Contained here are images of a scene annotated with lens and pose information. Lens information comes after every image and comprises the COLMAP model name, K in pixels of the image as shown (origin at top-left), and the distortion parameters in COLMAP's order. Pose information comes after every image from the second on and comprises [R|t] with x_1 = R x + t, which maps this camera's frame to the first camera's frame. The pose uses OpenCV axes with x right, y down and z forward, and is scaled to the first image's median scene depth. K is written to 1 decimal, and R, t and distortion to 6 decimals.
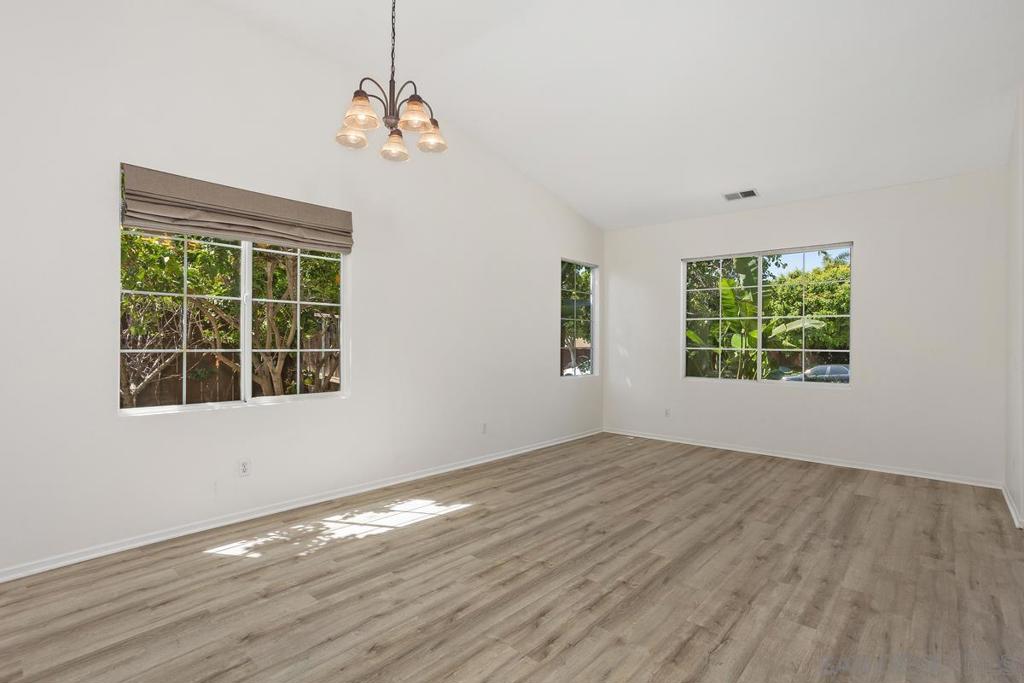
lens RADIAL K [[489.4, 0, 517.6], [0, 489.4, 340.4], [0, 0, 1]] dist [-0.038539, 0.024723]
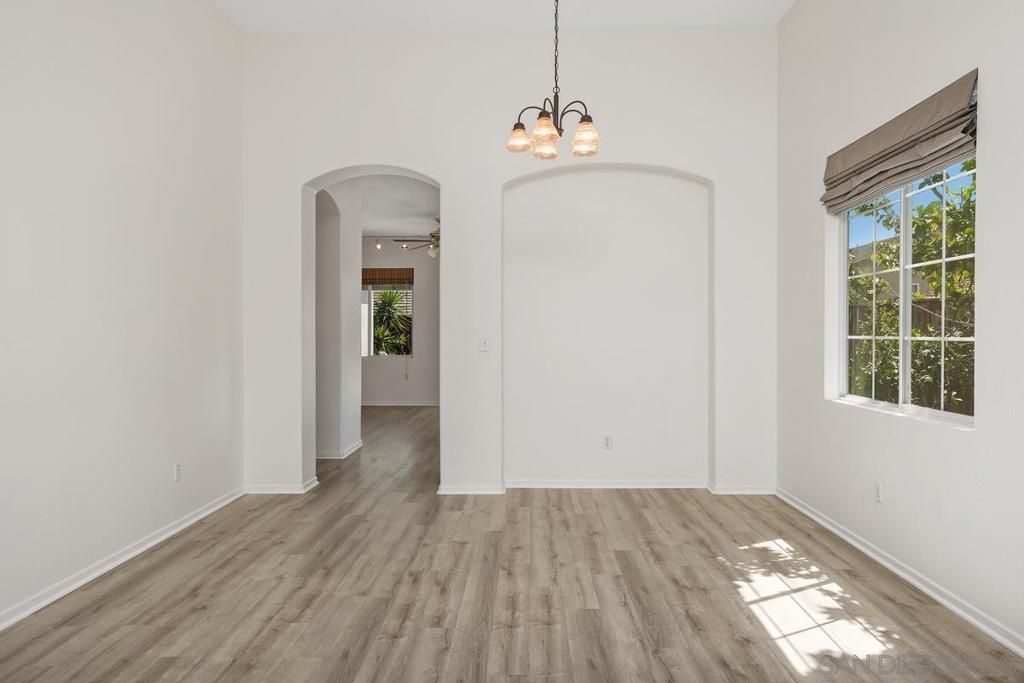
lens RADIAL K [[716.5, 0, 512.0], [0, 716.5, 341.5], [0, 0, 1]] dist [0.003280, 0.006091]
pose [[-0.765099, 0.003291, -0.643905, 0.728413], [0.003543, 0.999993, 0.000901, 0.029909], [0.643903, -0.001593, -0.765105, 1.794520]]
